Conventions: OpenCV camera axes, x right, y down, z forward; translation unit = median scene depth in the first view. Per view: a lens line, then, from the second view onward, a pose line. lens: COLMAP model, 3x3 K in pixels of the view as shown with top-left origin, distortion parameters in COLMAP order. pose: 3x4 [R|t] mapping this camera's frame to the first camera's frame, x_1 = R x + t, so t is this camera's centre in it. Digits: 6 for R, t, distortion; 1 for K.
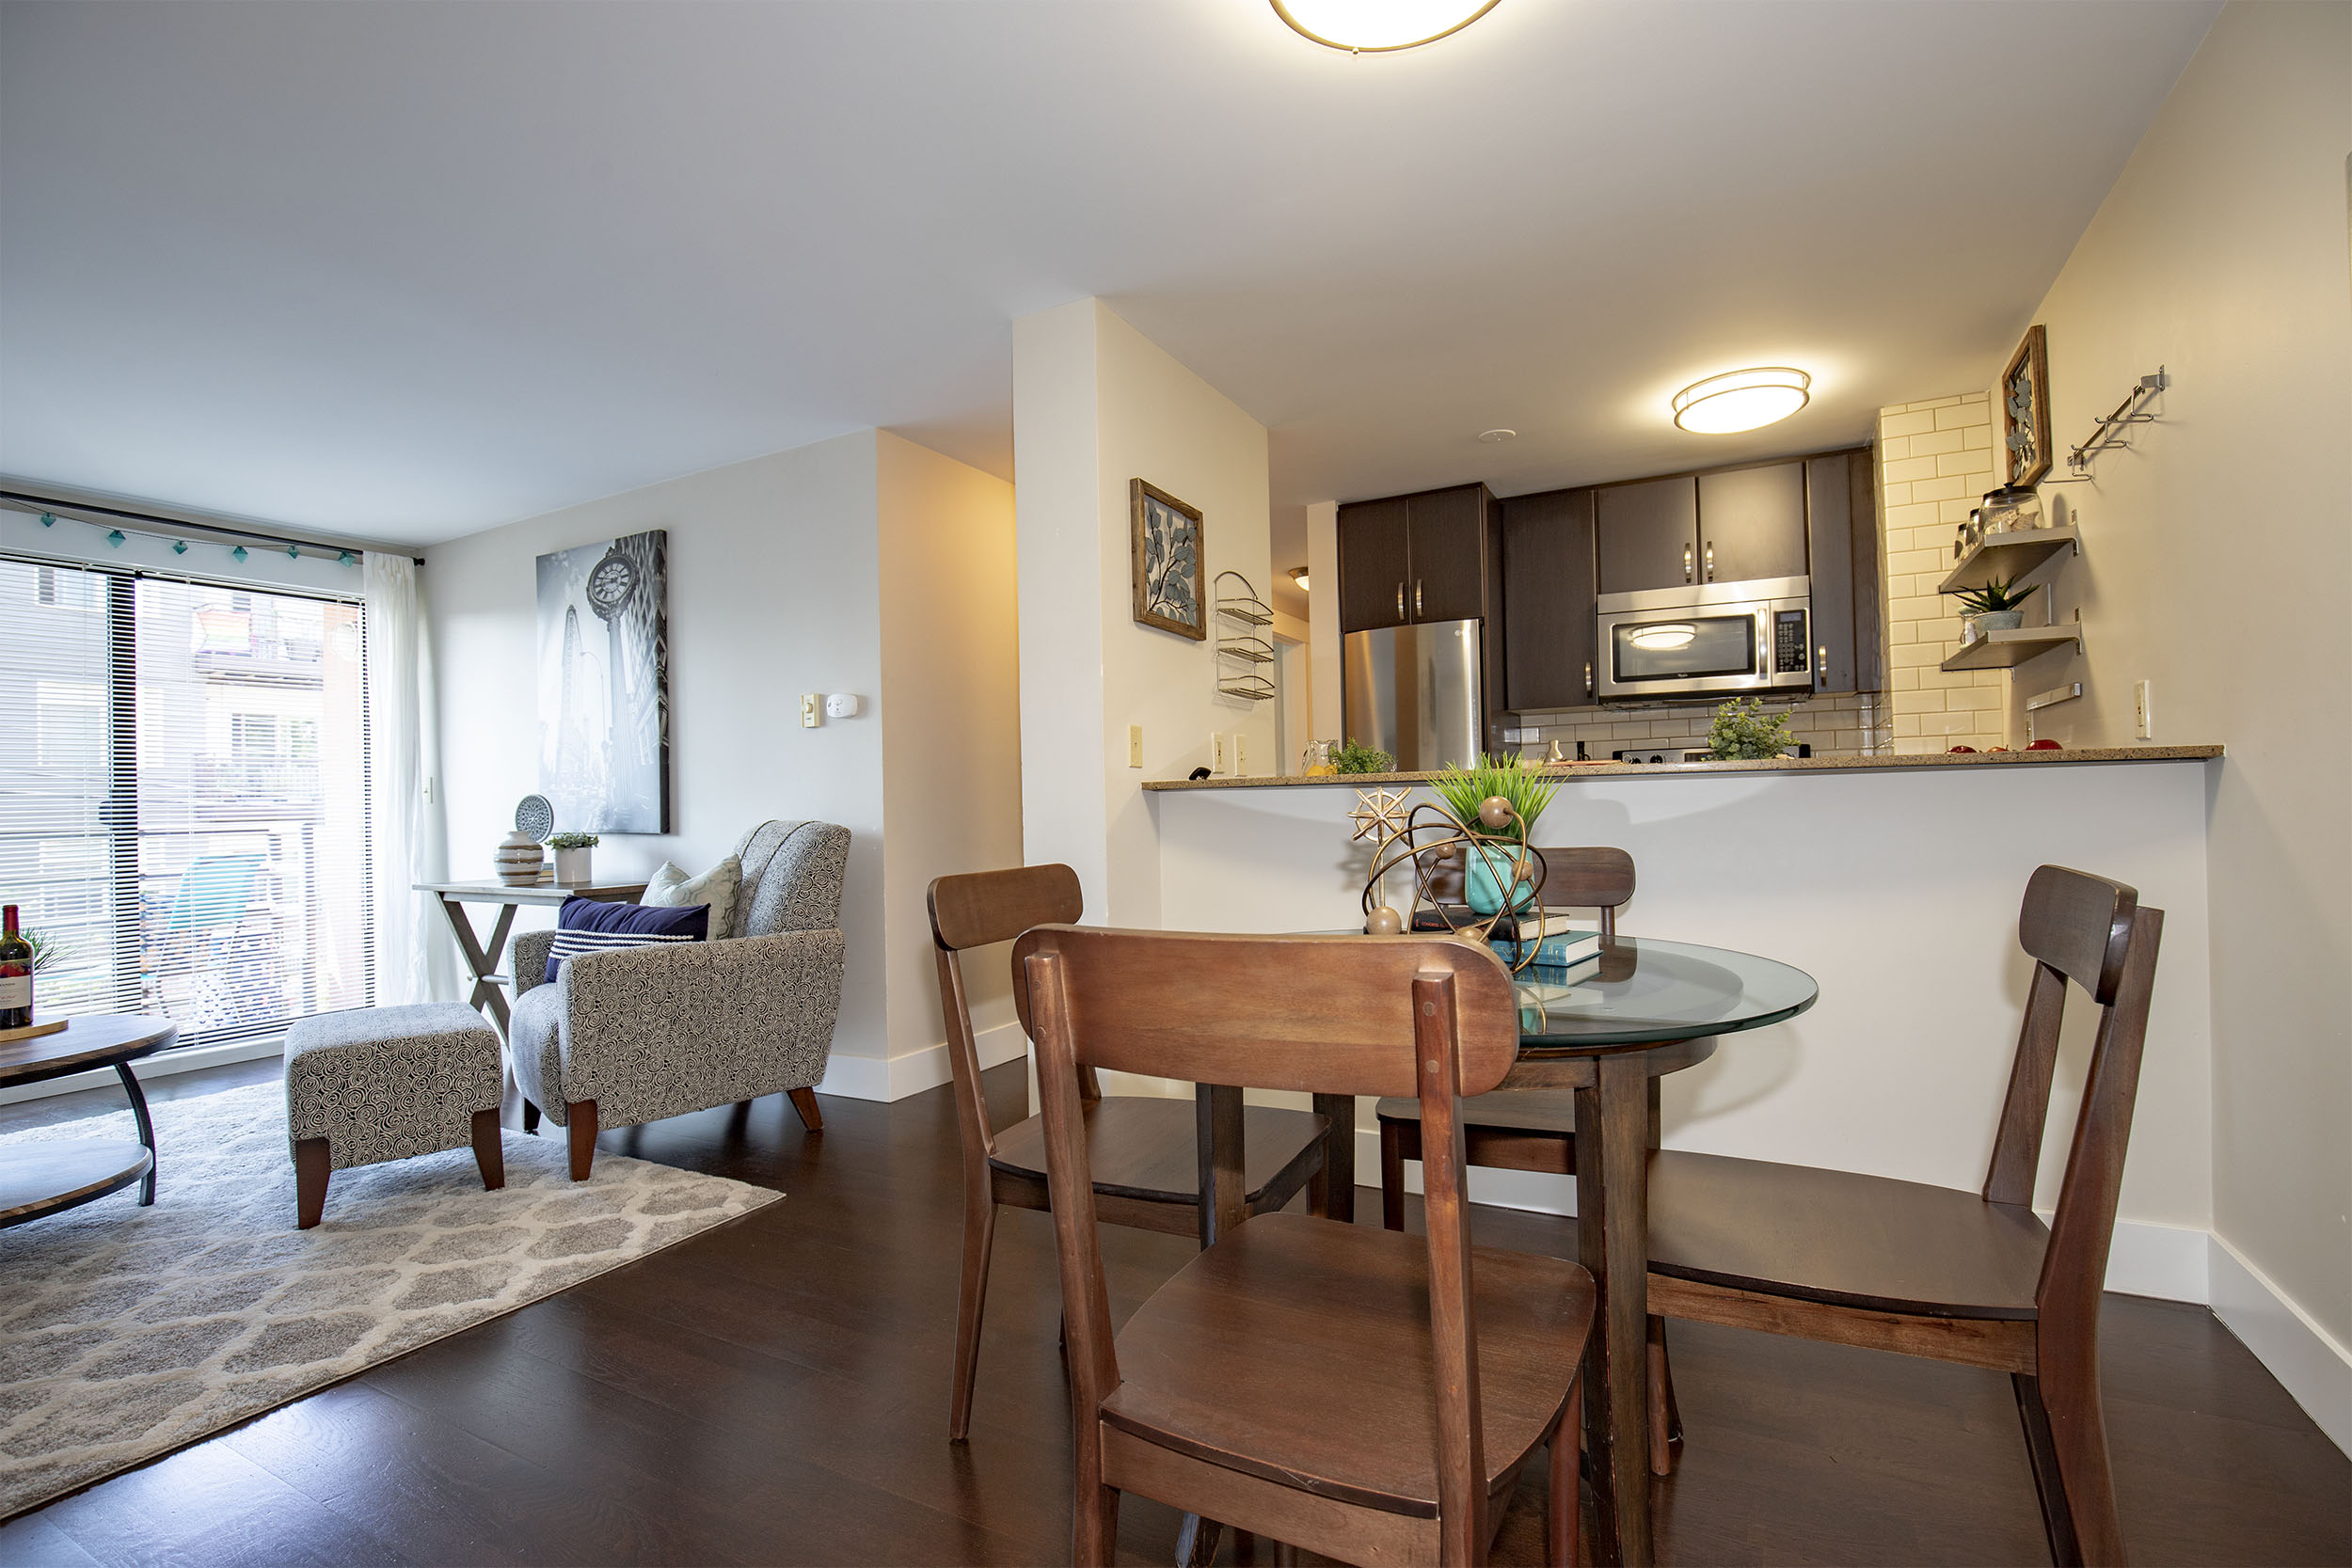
lens RADIAL K [[1111.5, 0, 1157.3], [0, 1111.5, 786.8], [0, 0, 1]] dist [-0.035020, 0.007188]
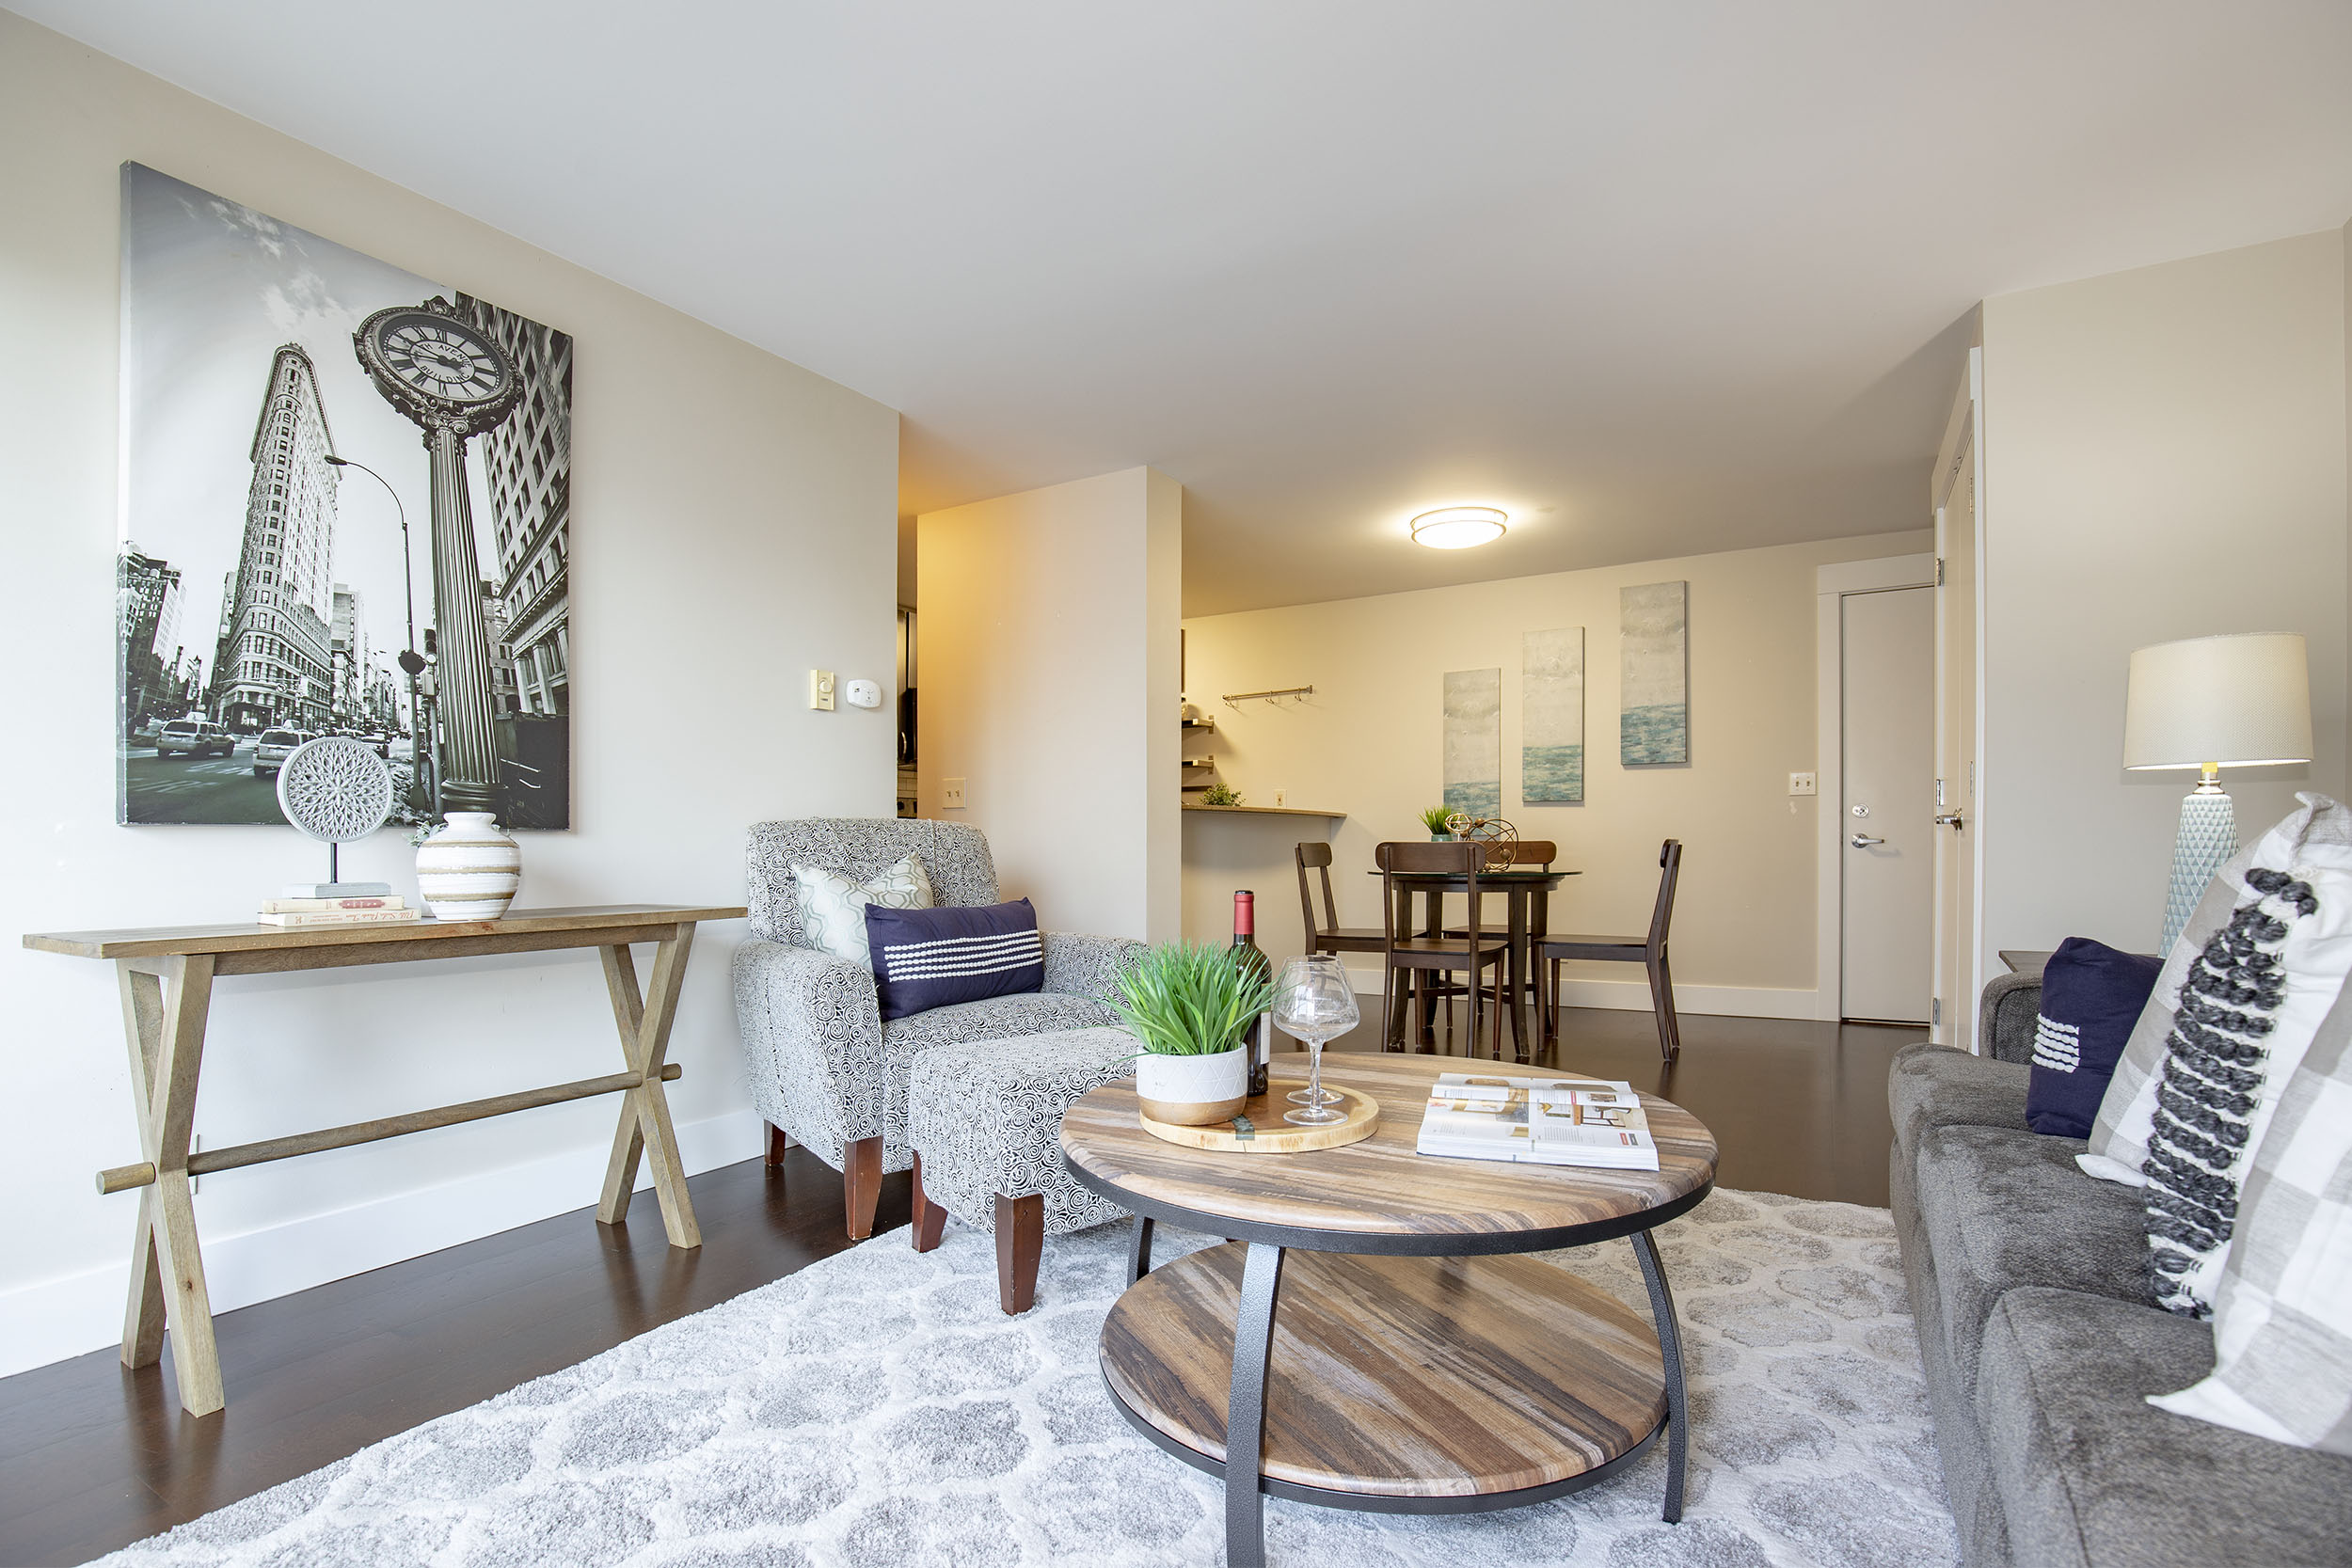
lens RADIAL K [[1111.5, 0, 1166.2], [0, 1111.5, 877.5], [0, 0, 1]] dist [-0.035020, 0.007188]
pose [[0.041346, -0.002898, 0.999141, -1.049375], [-0.009022, 0.999954, 0.003274, 0.063820], [-0.999104, -0.009149, 0.041318, 0.640756]]
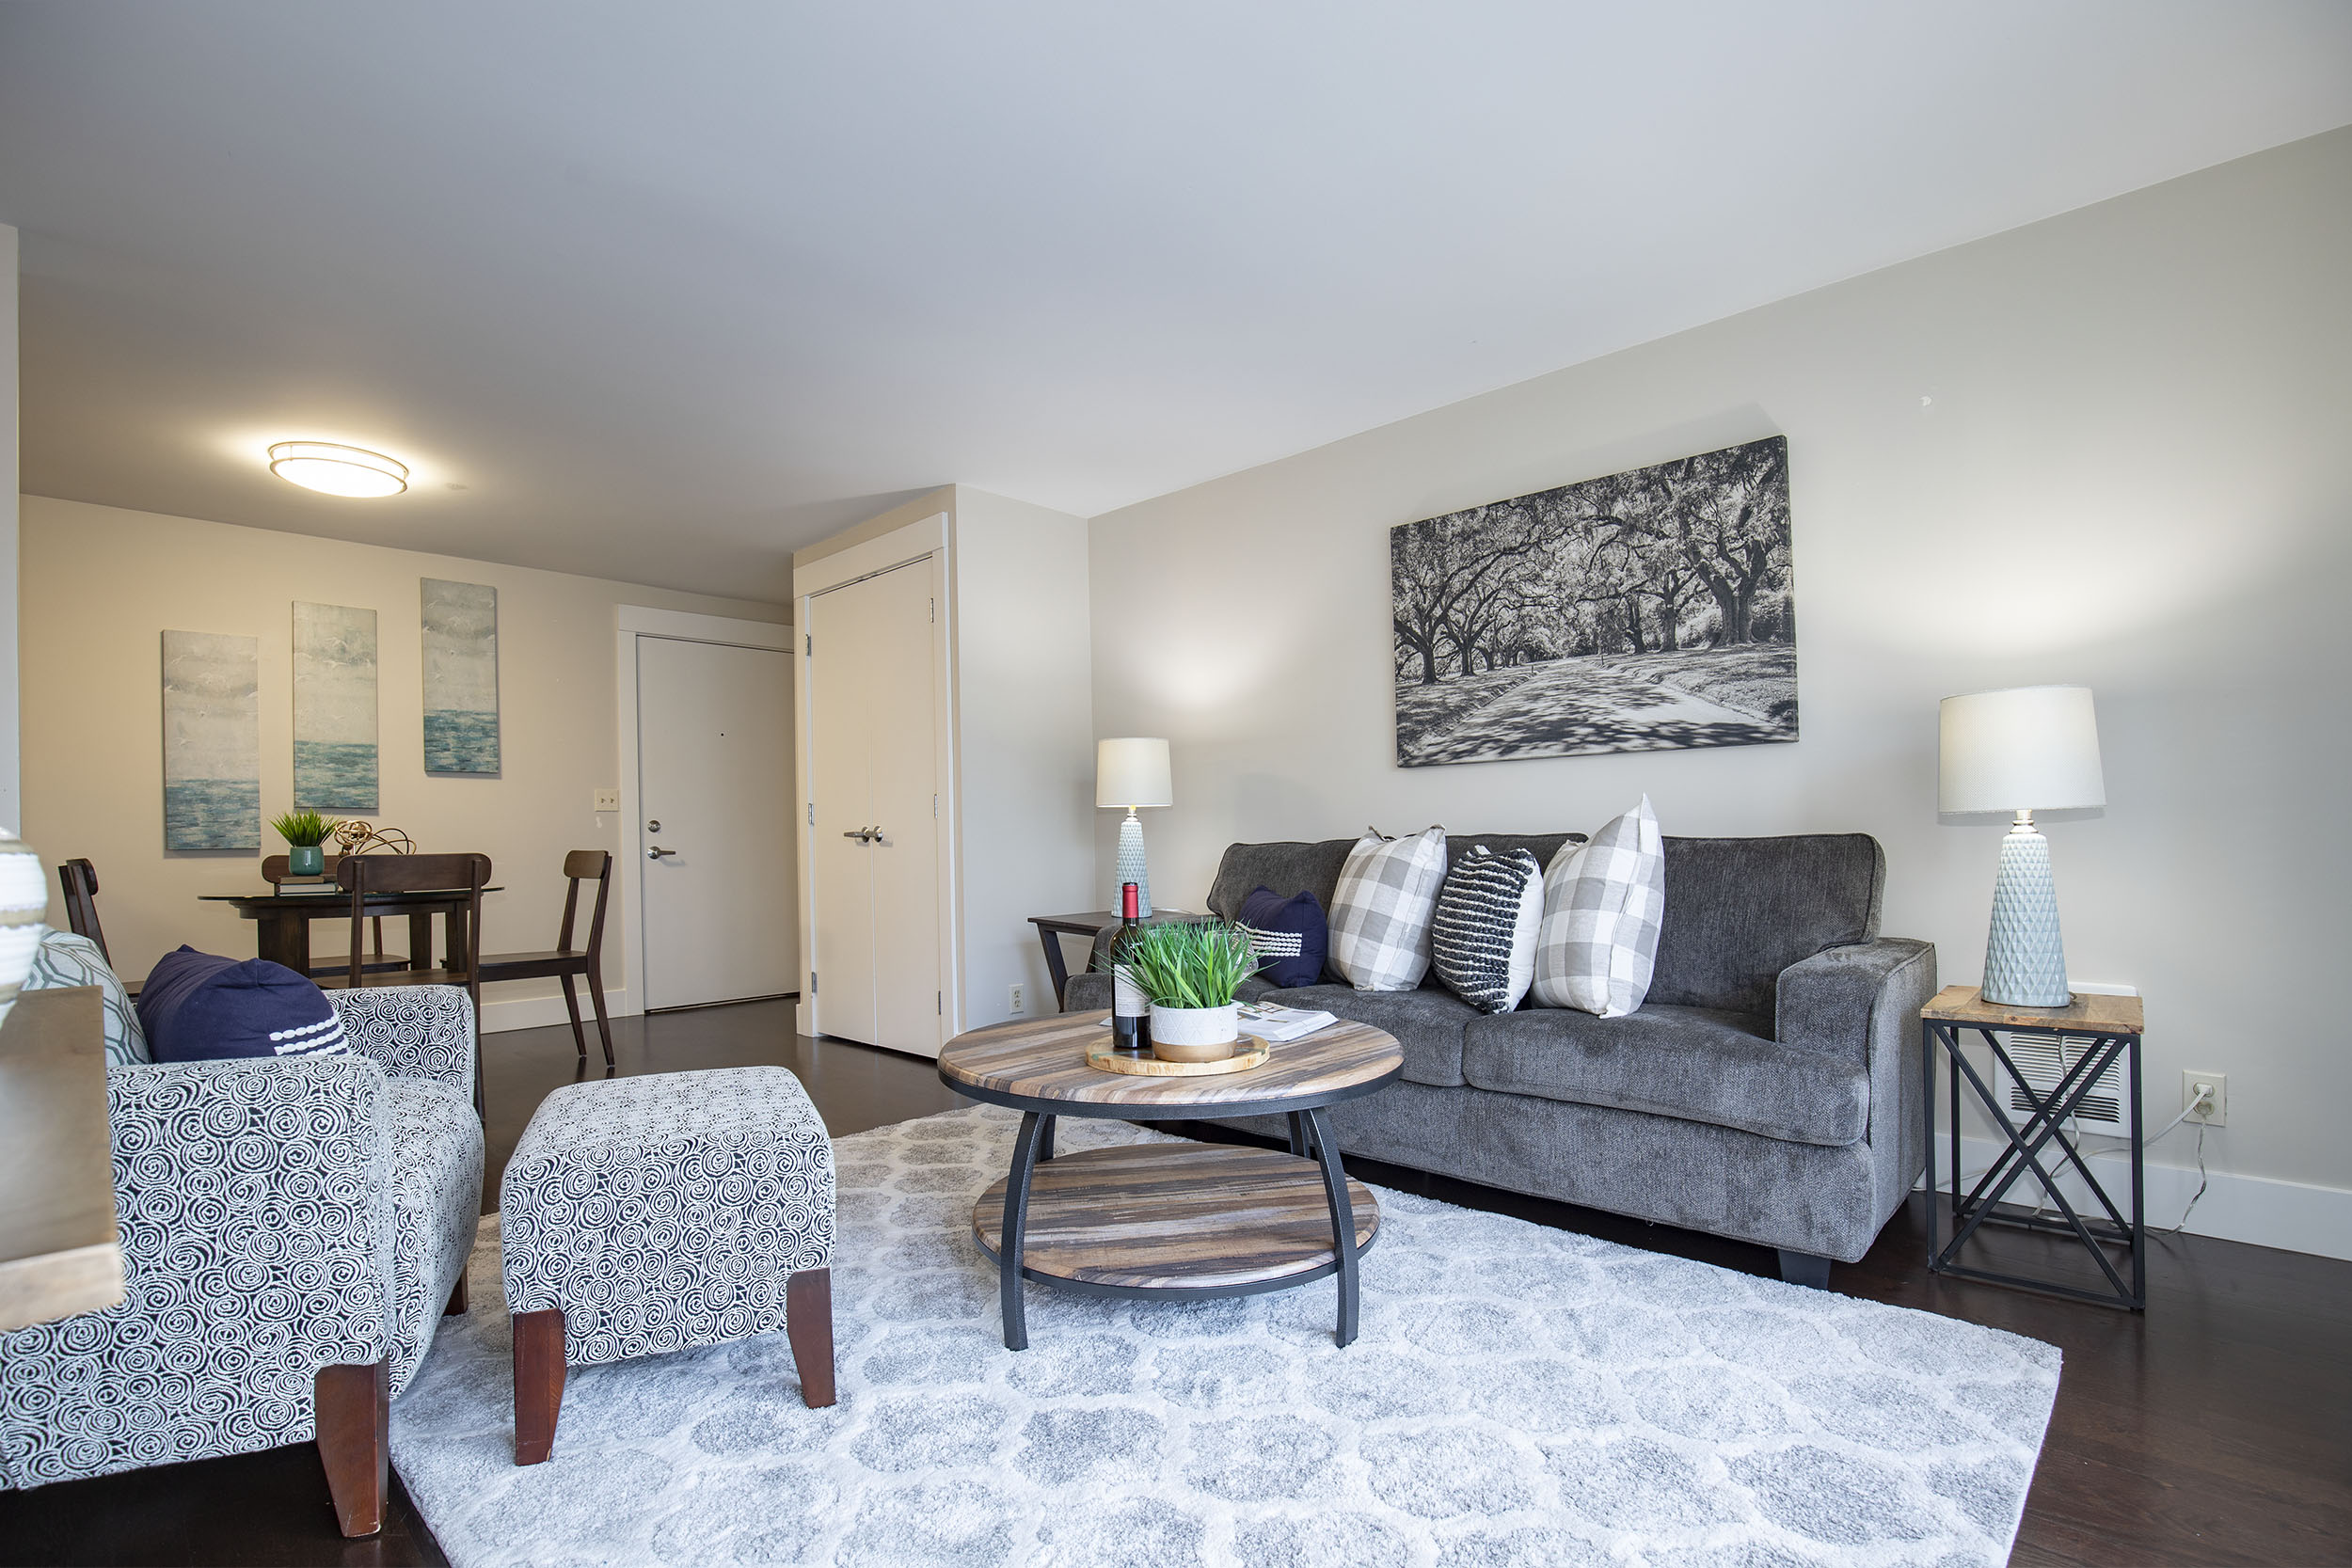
lens RADIAL K [[1111.5, 0, 1176.6], [0, 1111.5, 862.9], [0, 0, 1]] dist [-0.035020, 0.007188]
pose [[-0.967357, 0.036075, 0.250838, -0.795421], [0.035763, 0.999343, -0.005803, 0.064703], [-0.250882, 0.003357, -0.968012, 1.098052]]
